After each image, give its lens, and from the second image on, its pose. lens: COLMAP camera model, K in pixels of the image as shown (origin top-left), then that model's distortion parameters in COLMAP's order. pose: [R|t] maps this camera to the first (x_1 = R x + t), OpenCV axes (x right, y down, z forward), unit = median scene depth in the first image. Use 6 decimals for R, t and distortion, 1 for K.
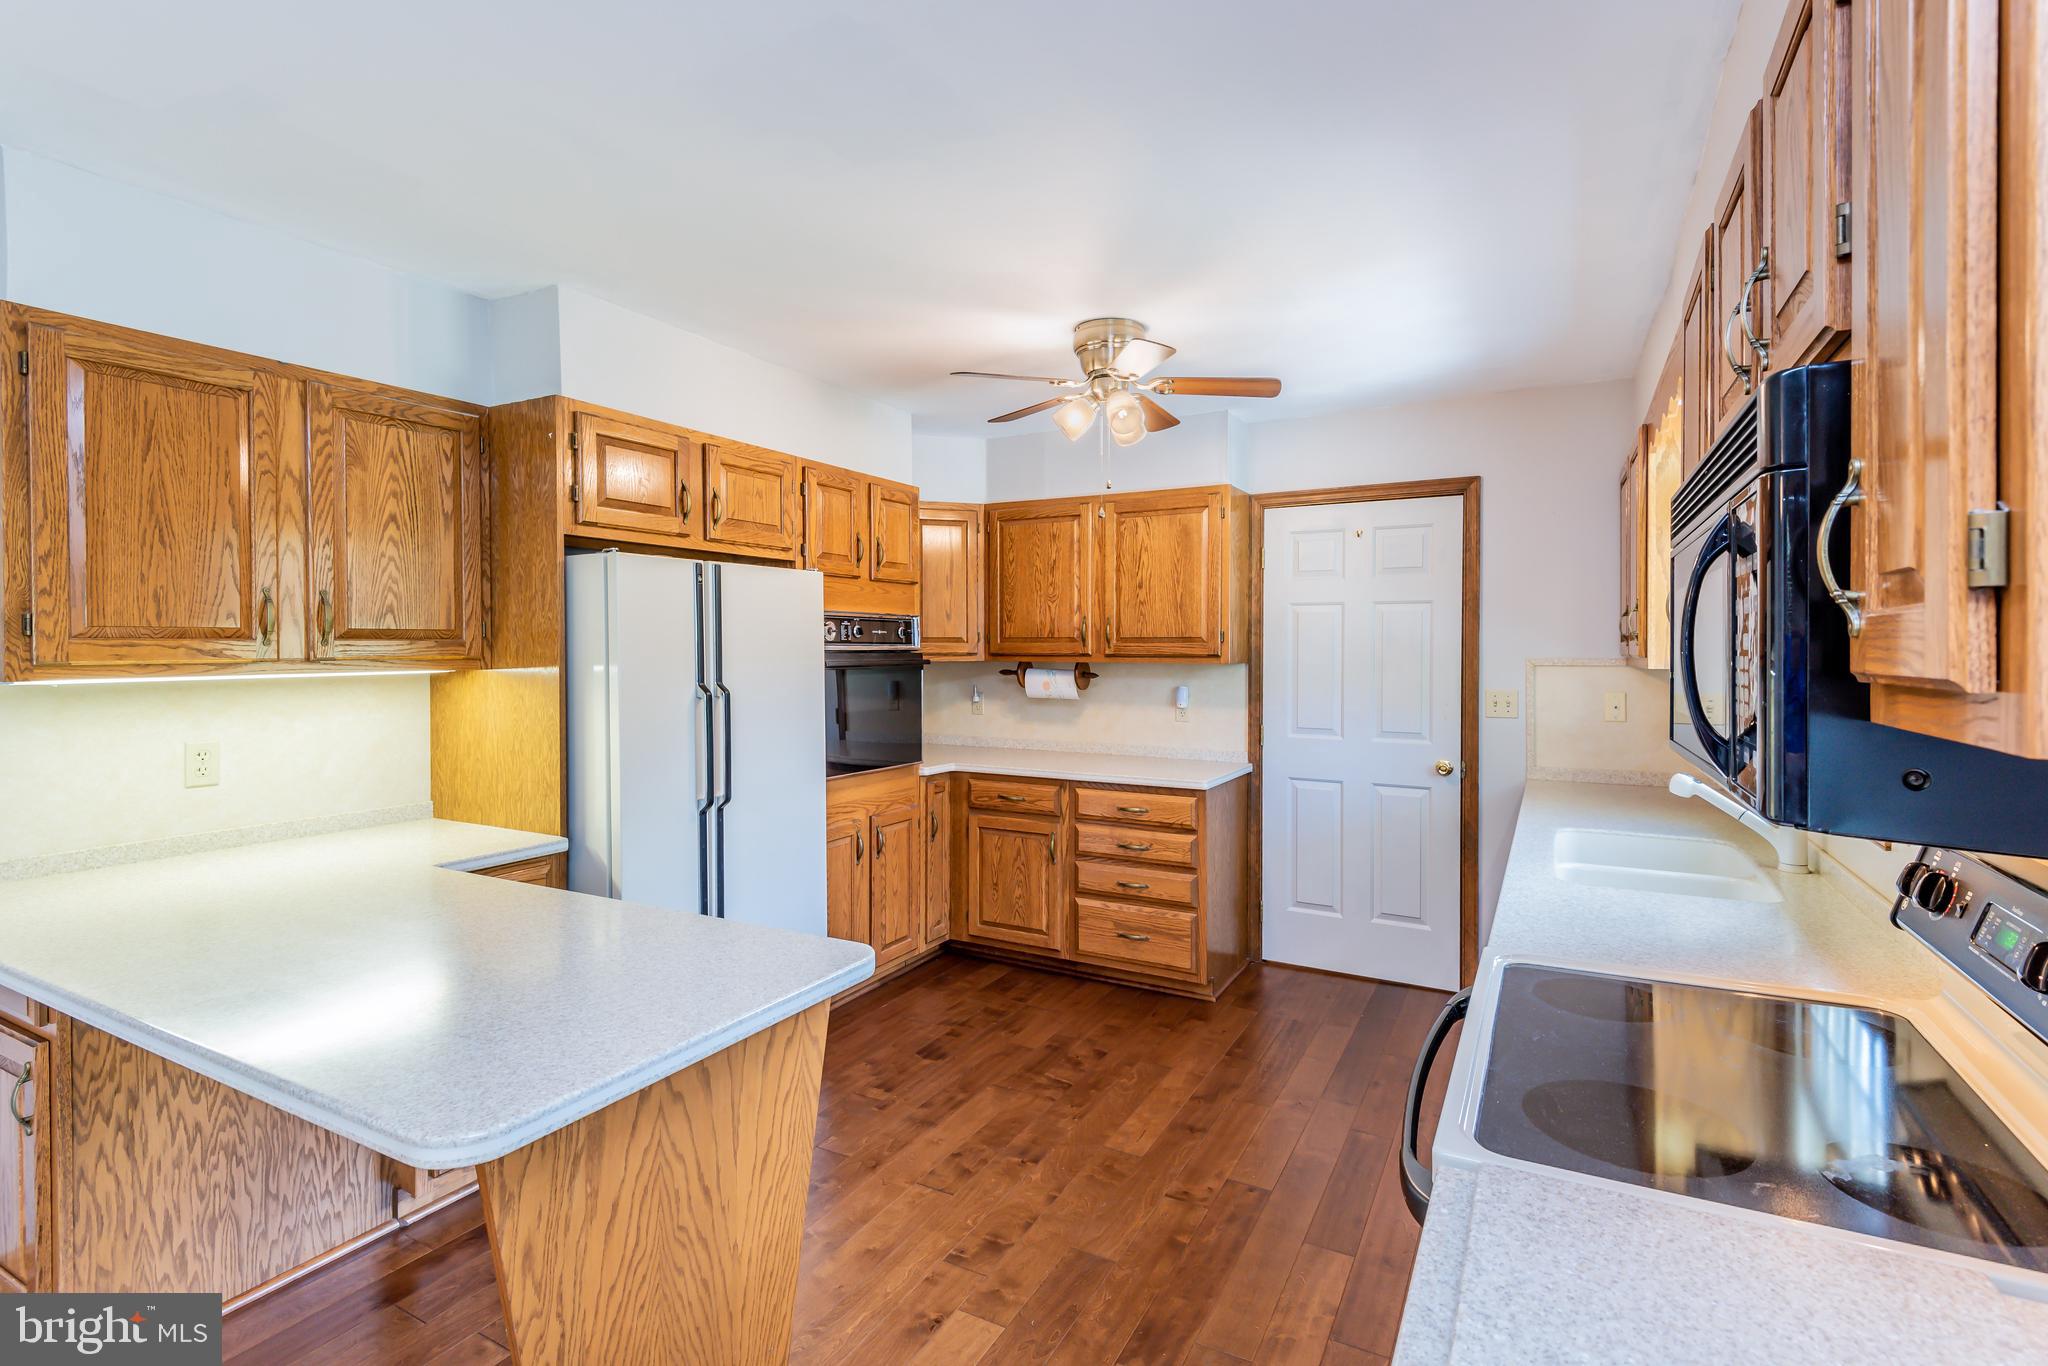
lens RADIAL K [[943.0, 0, 1051.2], [0, 943.0, 660.5], [0, 0, 1]] dist [0.022473, -0.006755]
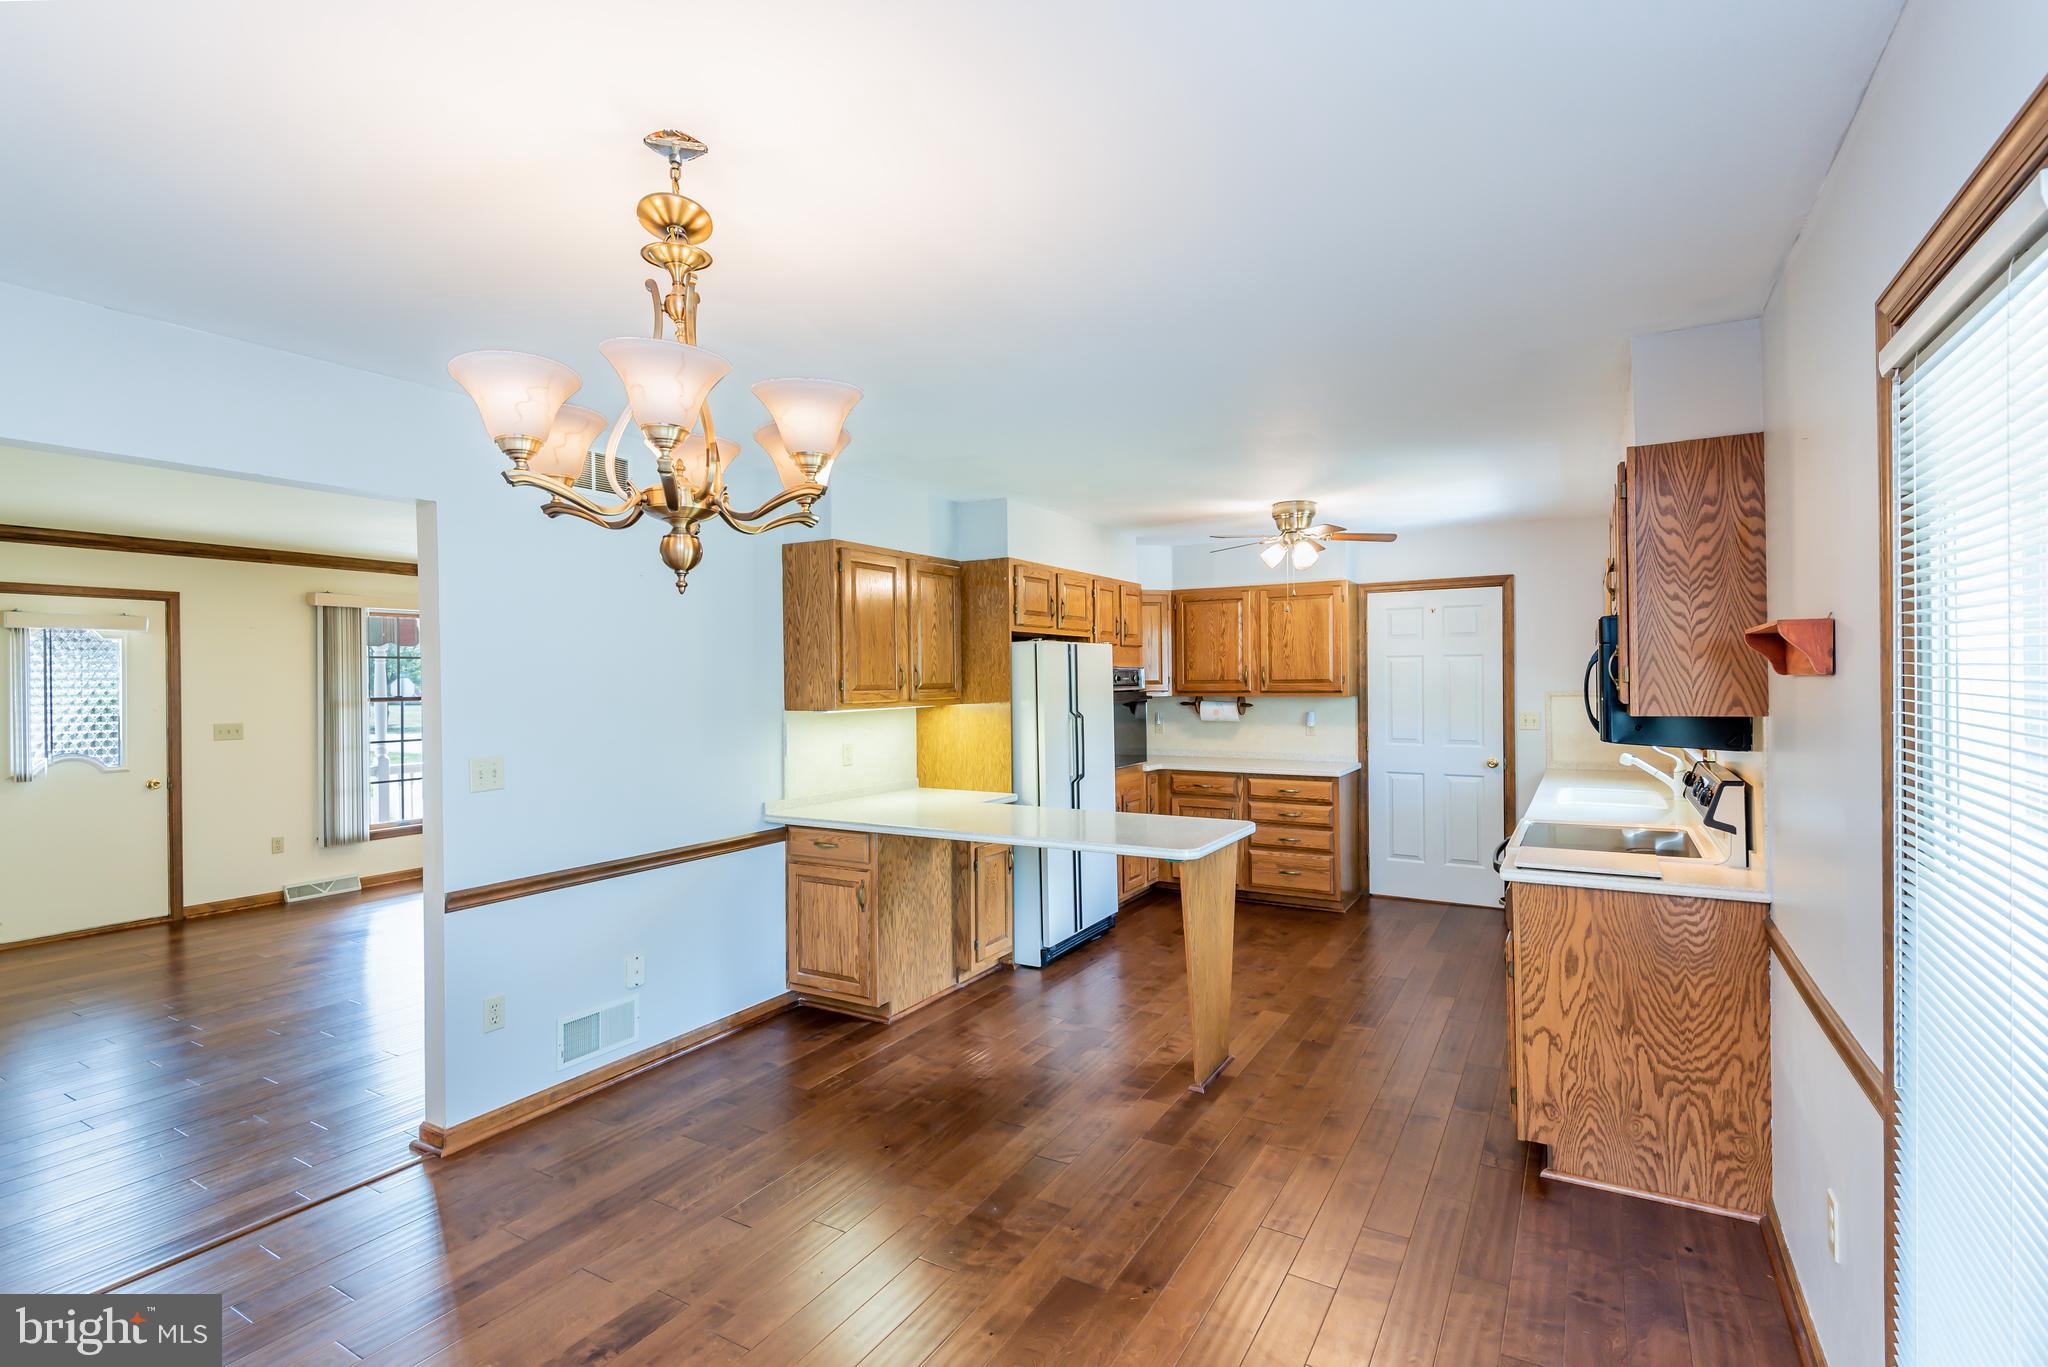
lens RADIAL K [[943.0, 0, 1036.6], [0, 943.0, 685.6], [0, 0, 1]] dist [0.022473, -0.006755]
pose [[0.999241, -0.010082, -0.037631, -0.270283], [0.009829, 0.999928, -0.006897, -0.009093], [0.037698, 0.006522, 0.999268, -0.577595]]
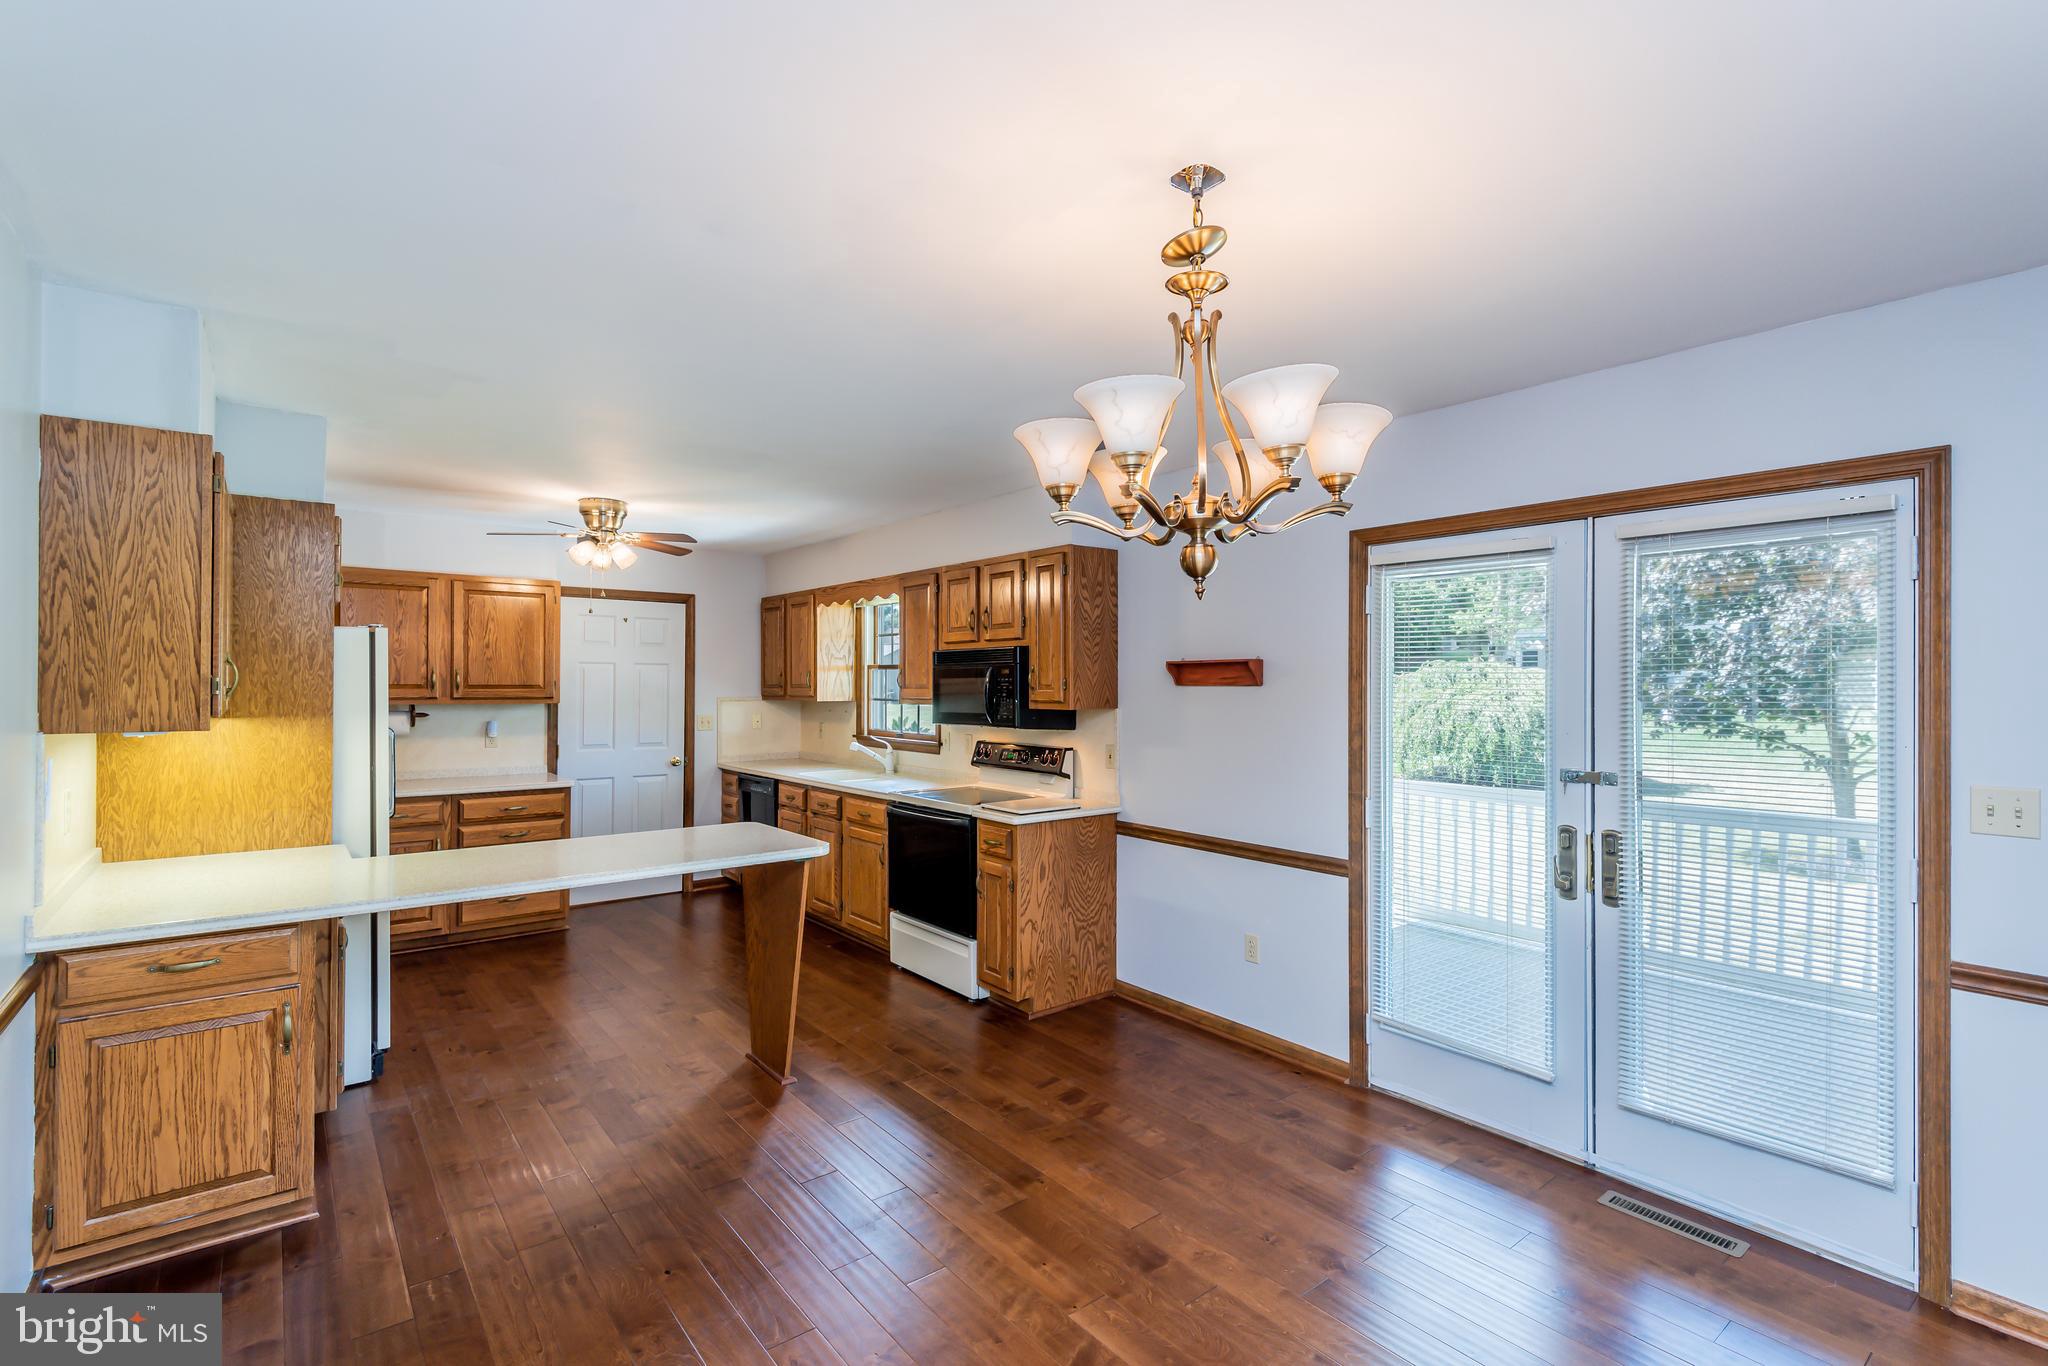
lens RADIAL K [[943.0, 0, 1023.6], [0, 943.0, 682.1], [0, 0, 1]] dist [0.022473, -0.006755]
pose [[0.399936, 0.003458, 0.916536, -0.908135], [0.009262, 0.999927, -0.007814, -0.011753], [-0.916496, 0.011614, 0.399875, -0.261625]]
